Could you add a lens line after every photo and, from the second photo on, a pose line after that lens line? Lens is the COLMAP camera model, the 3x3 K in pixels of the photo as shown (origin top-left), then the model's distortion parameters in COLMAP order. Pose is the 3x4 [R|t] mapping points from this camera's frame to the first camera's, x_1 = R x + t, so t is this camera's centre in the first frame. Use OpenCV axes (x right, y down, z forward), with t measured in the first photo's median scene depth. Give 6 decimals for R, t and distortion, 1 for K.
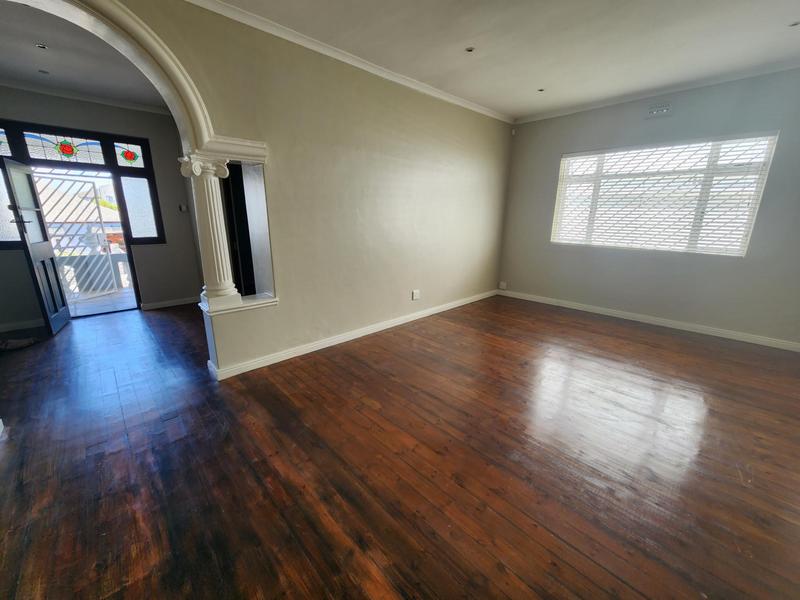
lens RADIAL K [[317.9, 0, 400.0], [0, 317.9, 300.0], [0, 0, 1]] dist [-0.001132, -0.000066]
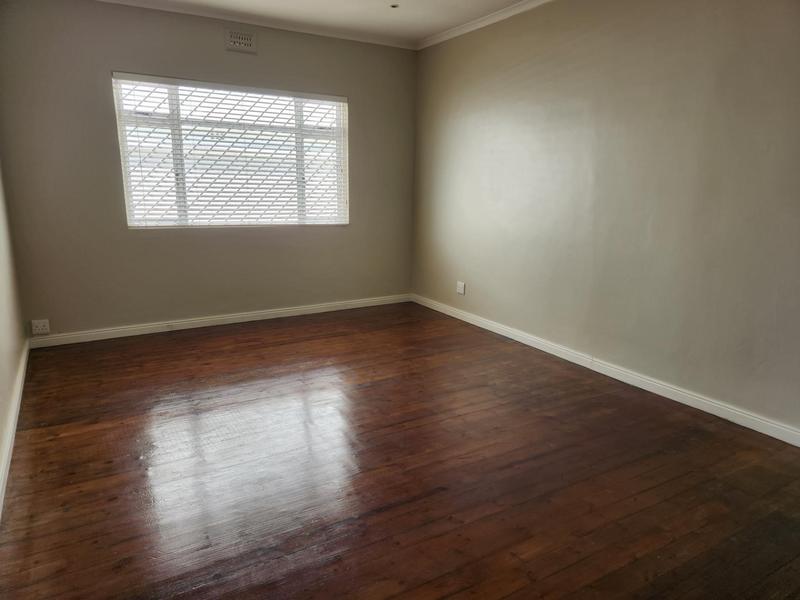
lens RADIAL K [[533.3, 0, 400.0], [0, 533.3, 300.0], [0, 0, 1]] dist [0.009097, 0.001447]
pose [[0.227741, -0.205759, 0.951734, -0.400497], [0.241334, 0.958850, 0.149549, -0.097768], [-0.943341, 0.195627, 0.268026, 0.378468]]
